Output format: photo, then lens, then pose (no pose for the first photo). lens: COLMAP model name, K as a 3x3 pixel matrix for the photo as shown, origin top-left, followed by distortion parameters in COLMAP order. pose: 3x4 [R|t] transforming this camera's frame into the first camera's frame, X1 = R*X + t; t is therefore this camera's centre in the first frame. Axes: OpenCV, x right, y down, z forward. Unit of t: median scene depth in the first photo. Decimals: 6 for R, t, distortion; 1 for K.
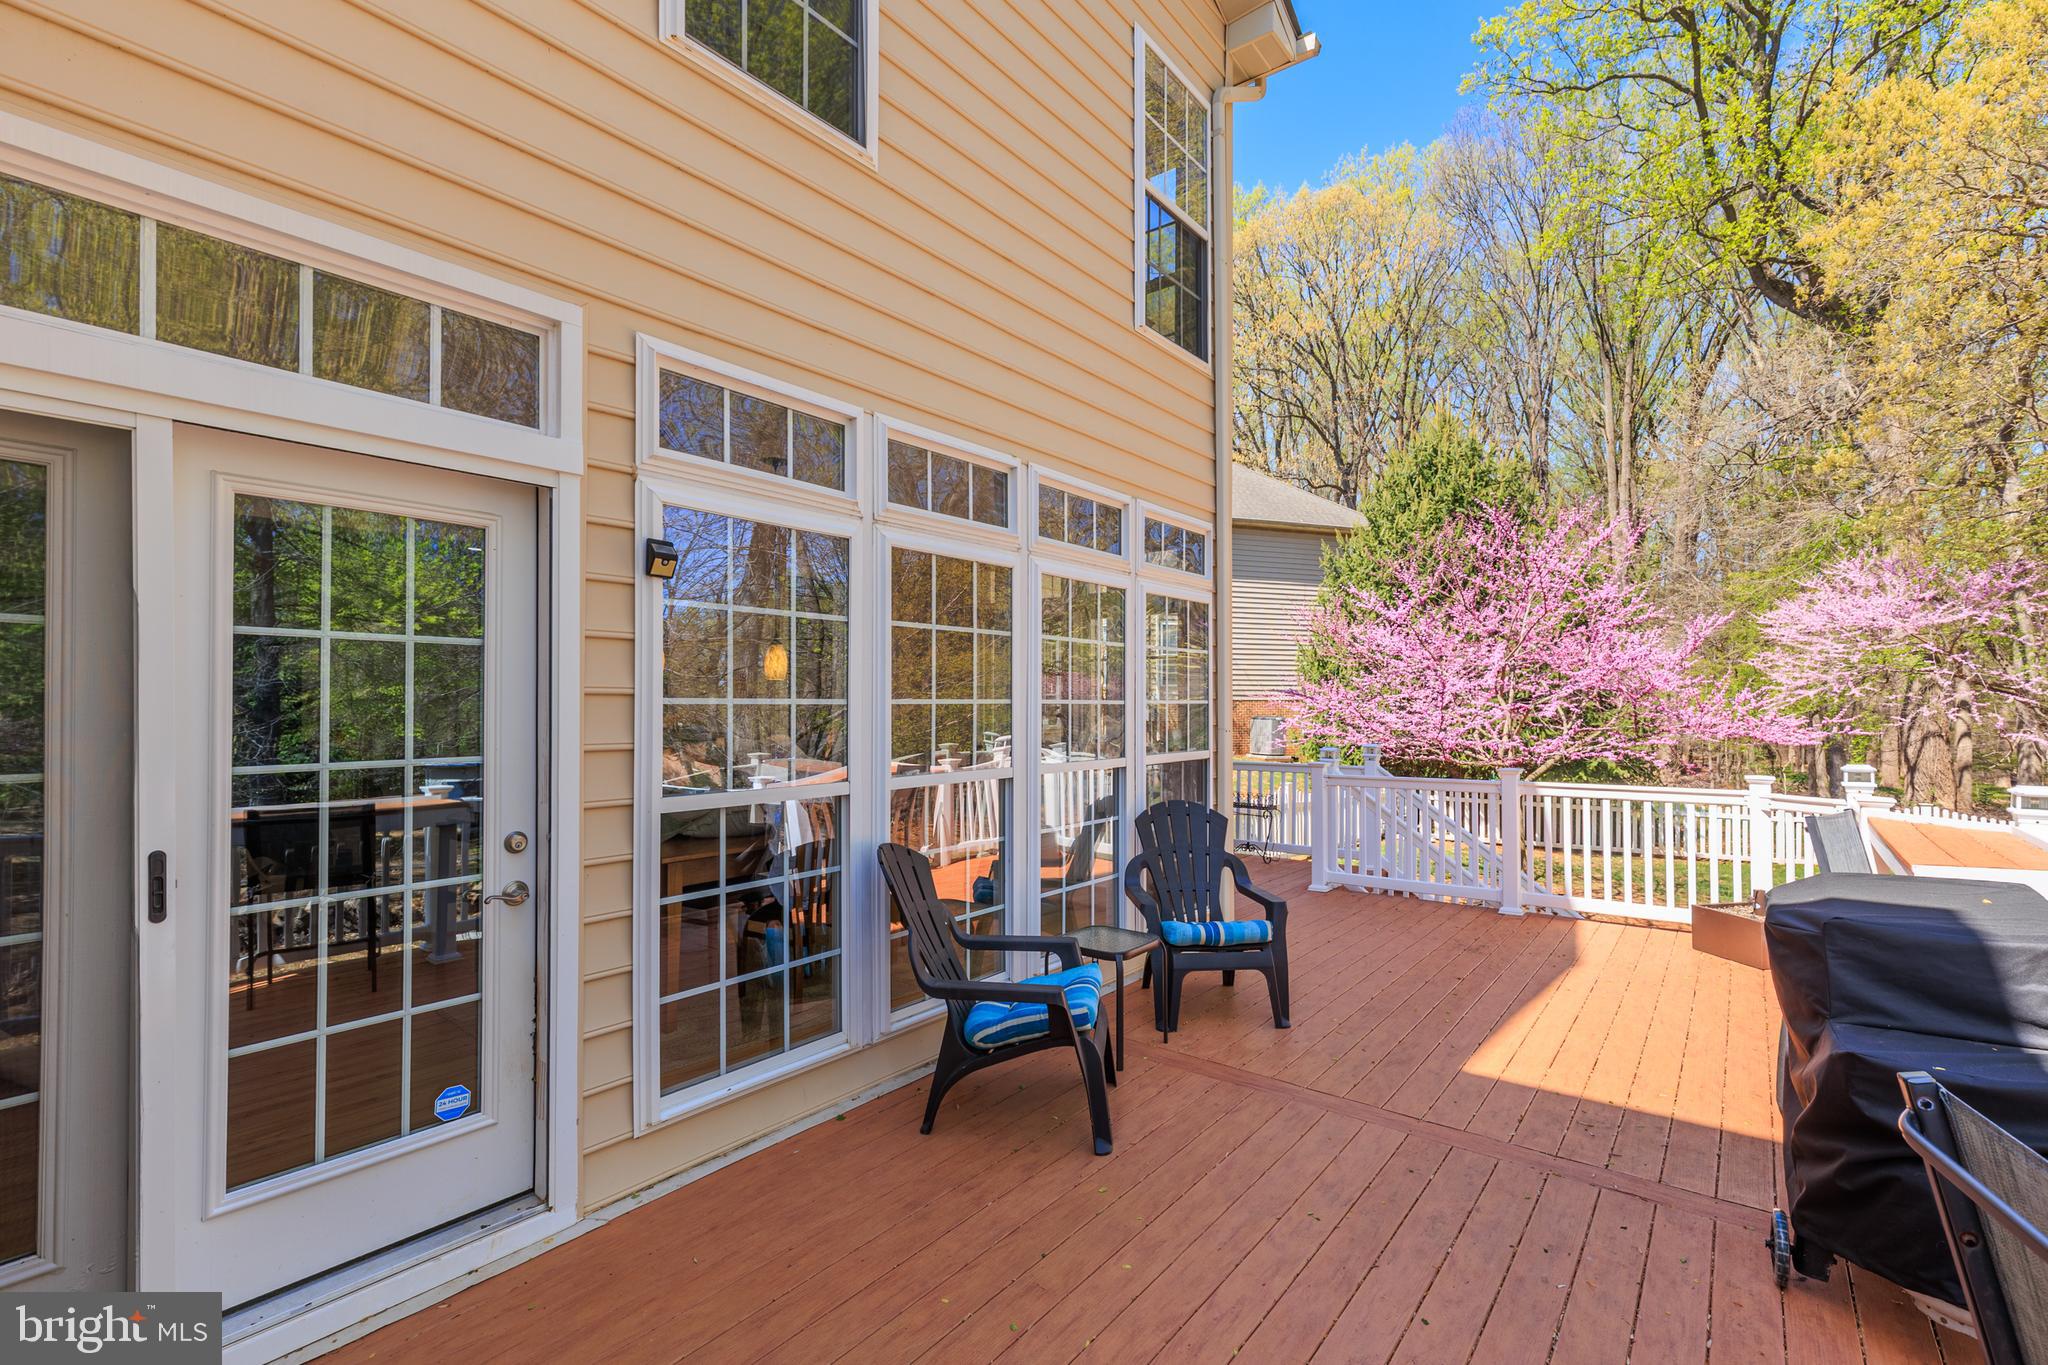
lens RADIAL K [[916.2, 0, 1028.1], [0, 916.2, 702.9], [0, 0, 1]] dist [0.011468, -0.004442]
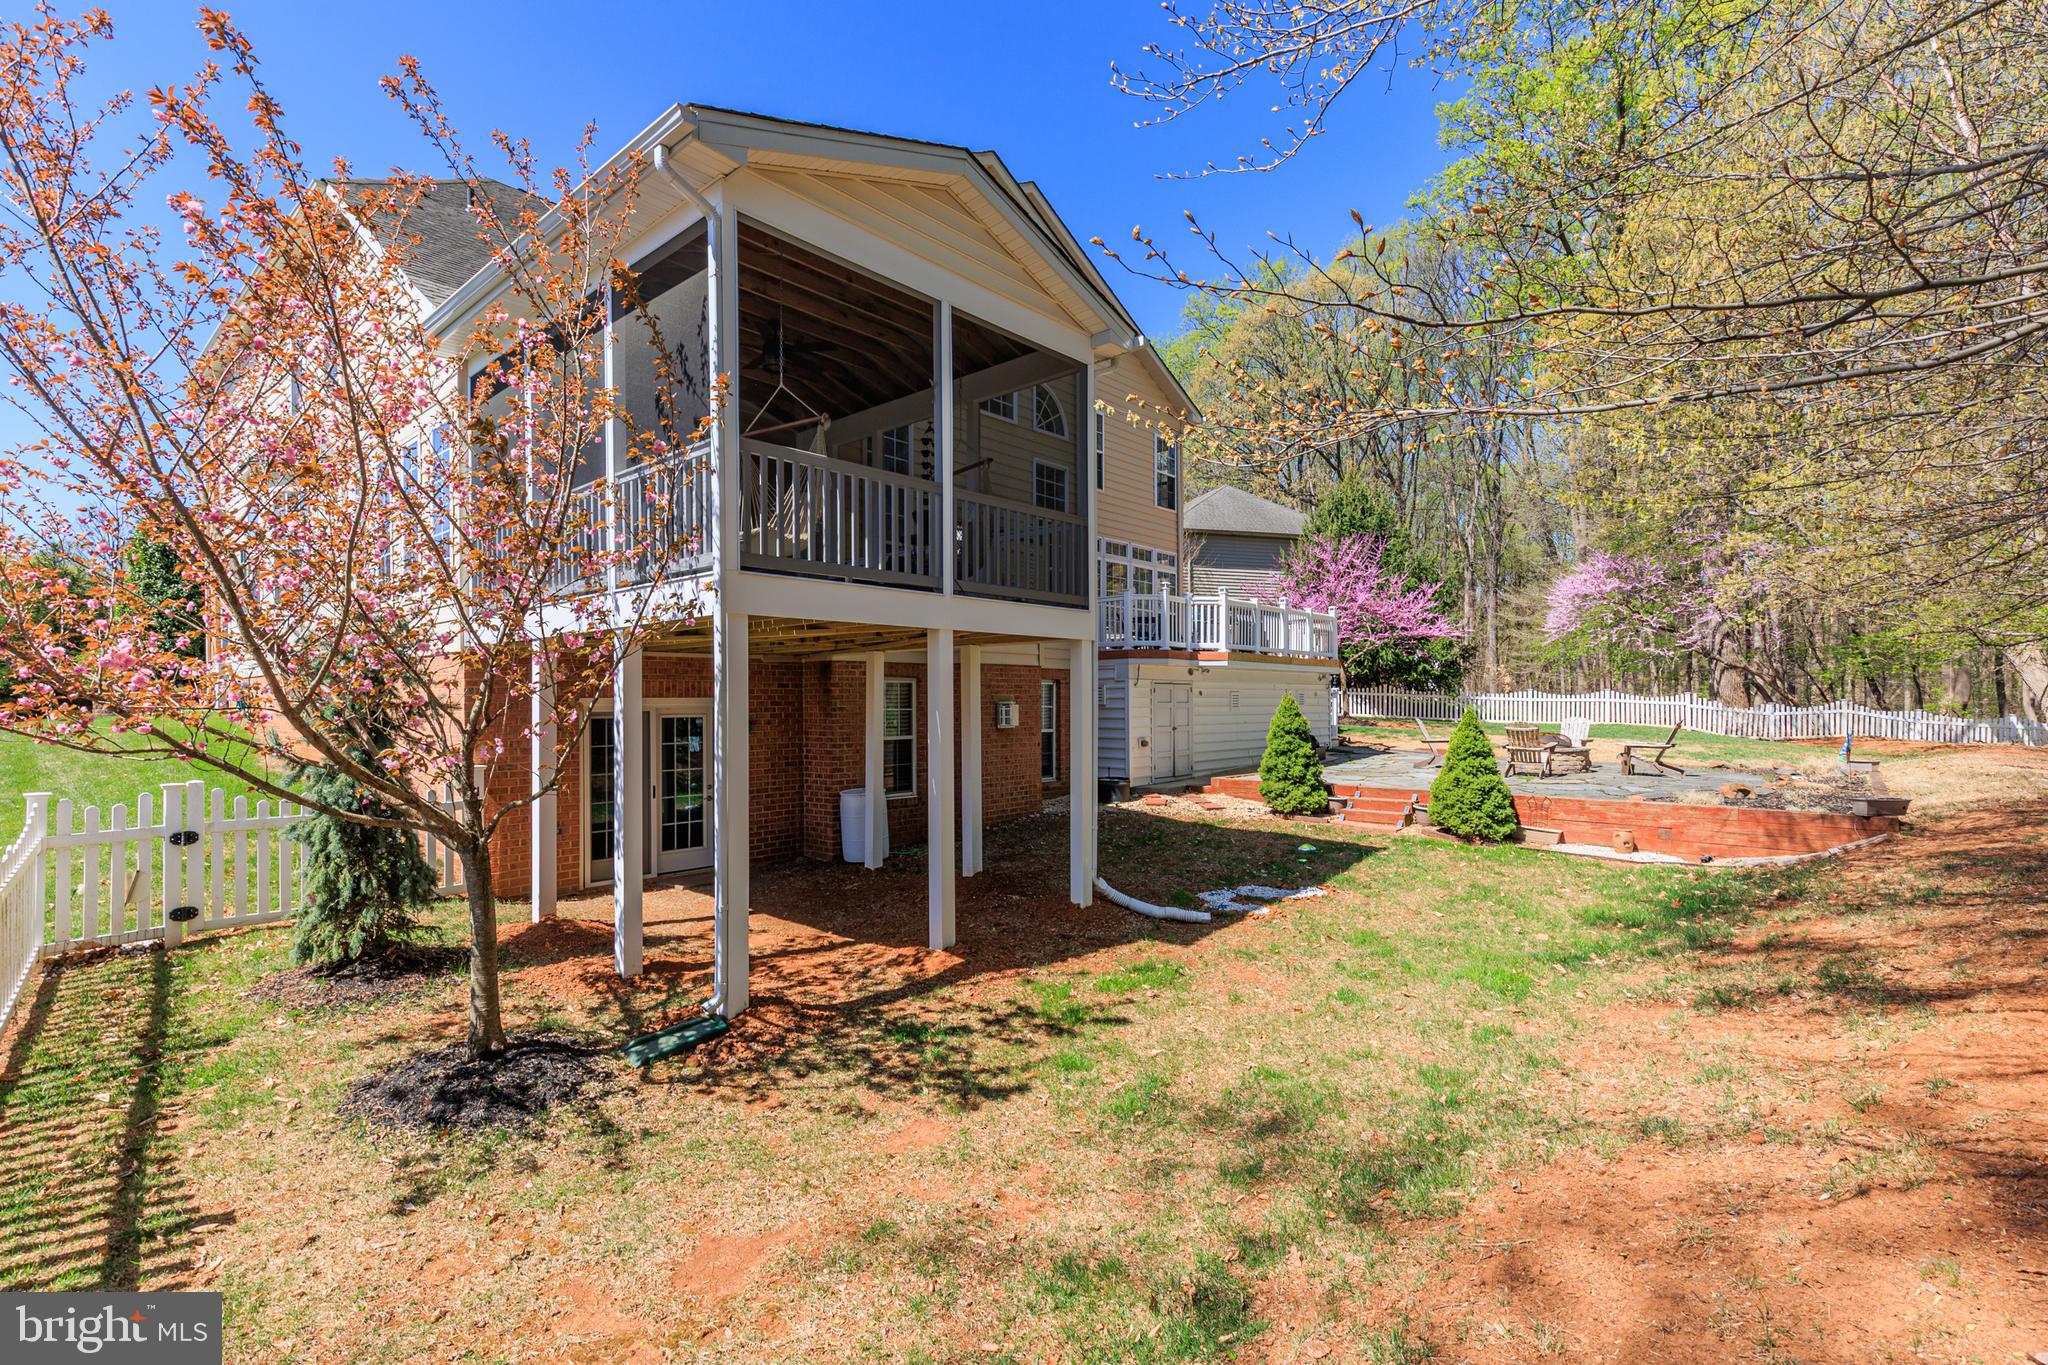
lens RADIAL K [[916.2, 0, 1028.1], [0, 916.2, 702.9], [0, 0, 1]] dist [0.011468, -0.004442]
pose [[0.997894, -0.004467, -0.064710, -0.195056], [0.004597, 0.999988, 0.001861, 0.478952], [0.064701, -0.002155, 0.997902, -3.264268]]
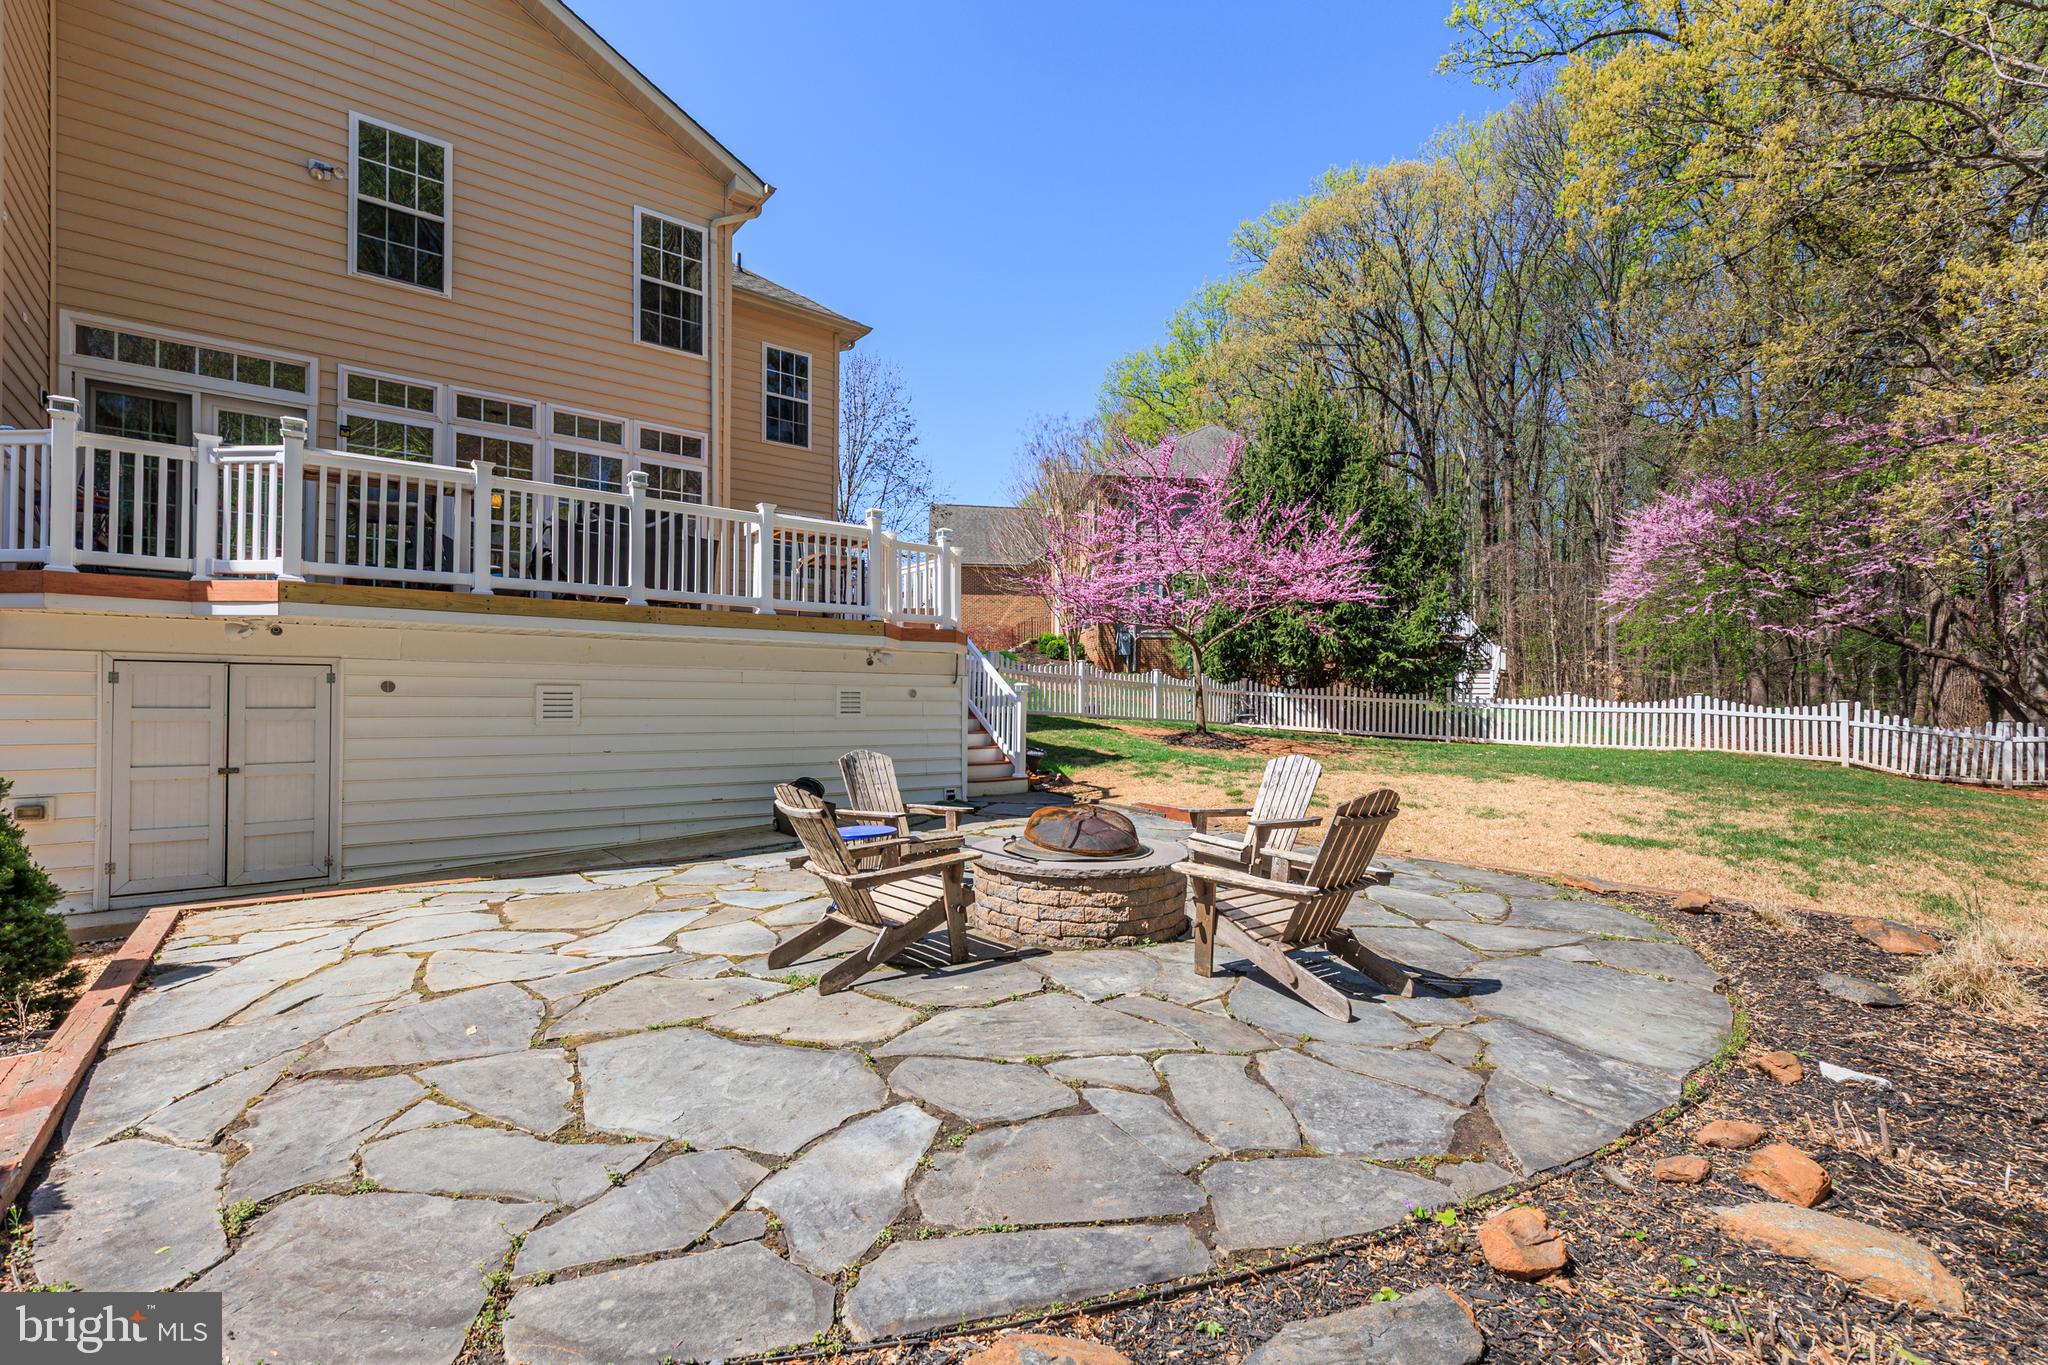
lens RADIAL K [[916.2, 0, 1028.1], [0, 916.2, 702.9], [0, 0, 1]] dist [0.011468, -0.004442]
pose [[0.973040, 0.006093, -0.230556, 1.612013], [-0.006720, 0.999976, -0.001935, 0.473547], [0.230539, 0.003432, 0.973057, -0.970676]]
